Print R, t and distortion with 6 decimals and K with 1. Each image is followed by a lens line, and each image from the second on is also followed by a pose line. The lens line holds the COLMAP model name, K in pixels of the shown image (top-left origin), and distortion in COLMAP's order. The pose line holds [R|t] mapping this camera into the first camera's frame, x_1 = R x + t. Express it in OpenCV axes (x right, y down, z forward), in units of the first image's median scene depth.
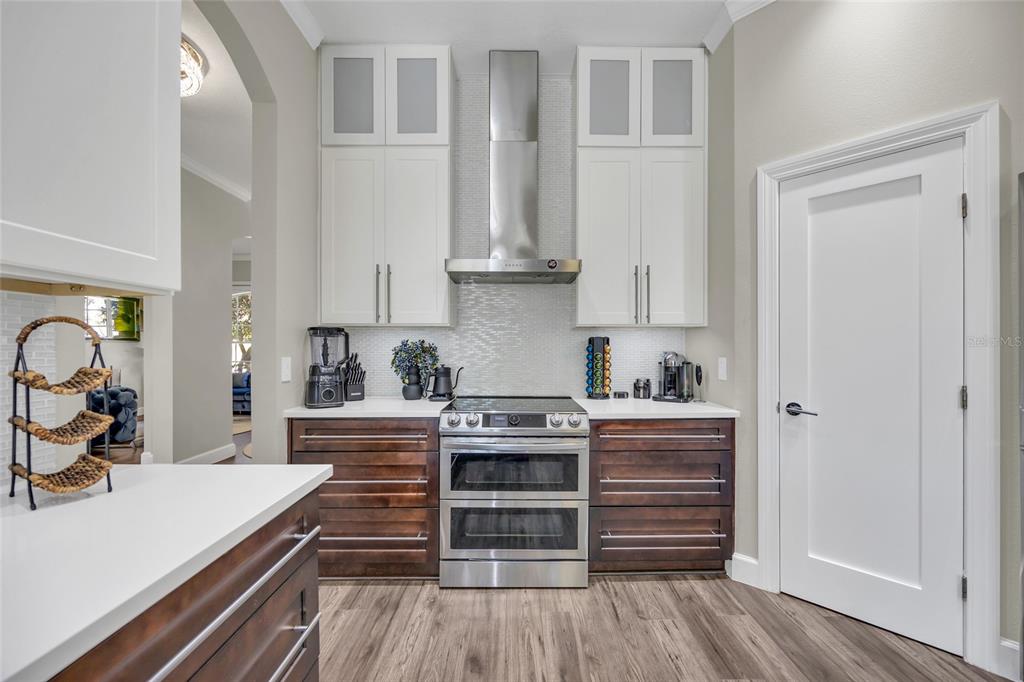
lens RADIAL K [[403.0, 0, 514.5], [0, 403.0, 346.1], [0, 0, 1]] dist [-0.000632, -0.000021]
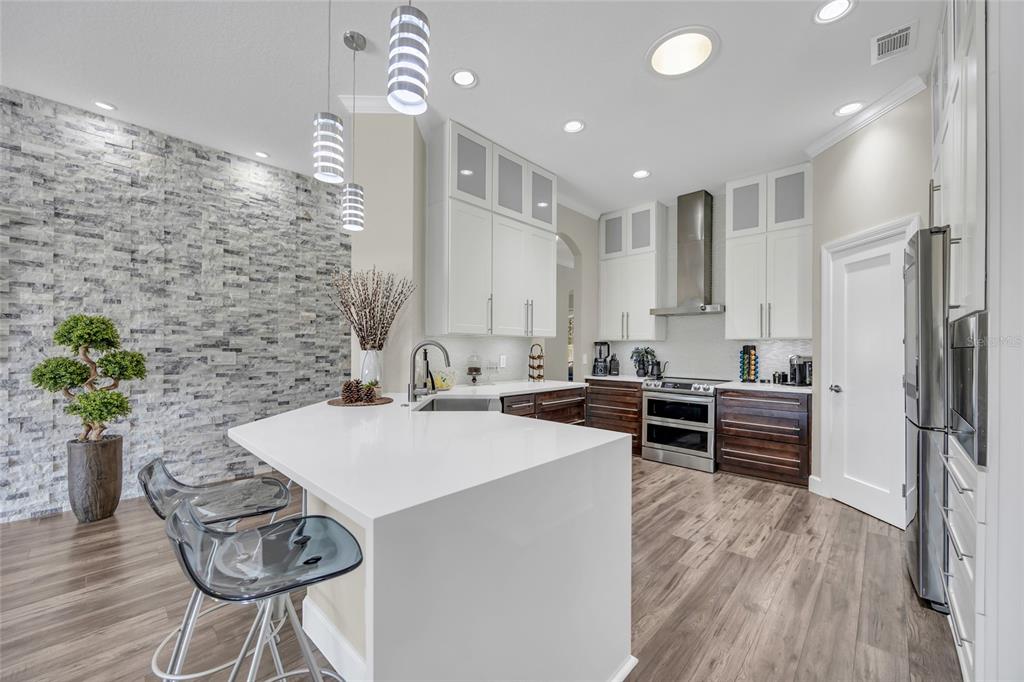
lens RADIAL K [[393.7, 0, 512.0], [0, 393.7, 341.0], [0, 0, 1]] dist [-0.000434, -0.000050]
pose [[0.716987, -0.009462, -0.697023, 0.788853], [-0.006277, 0.999780, -0.020029, -0.002855], [0.697059, 0.018736, 0.716769, -1.034034]]
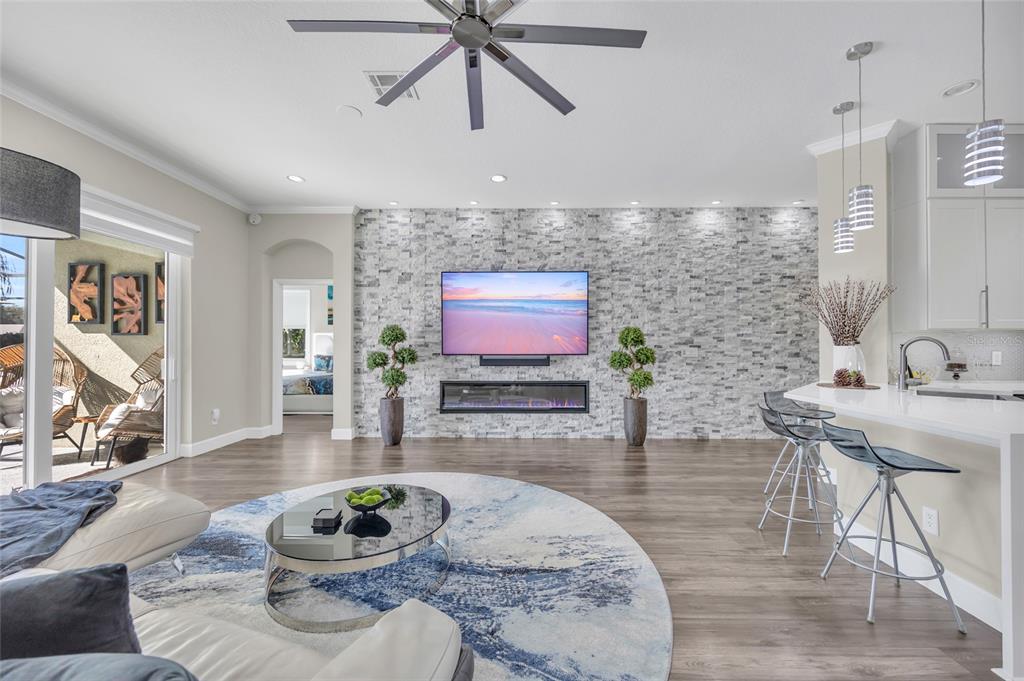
lens RADIAL K [[393.7, 0, 512.0], [0, 393.7, 340.5], [0, 0, 1]] dist [-0.000434, -0.000050]
pose [[-0.021536, -0.012545, -0.999689, 1.171820], [-0.000352, 0.999921, -0.012540, 0.004078], [0.999768, 0.000081, -0.021539, -1.760198]]
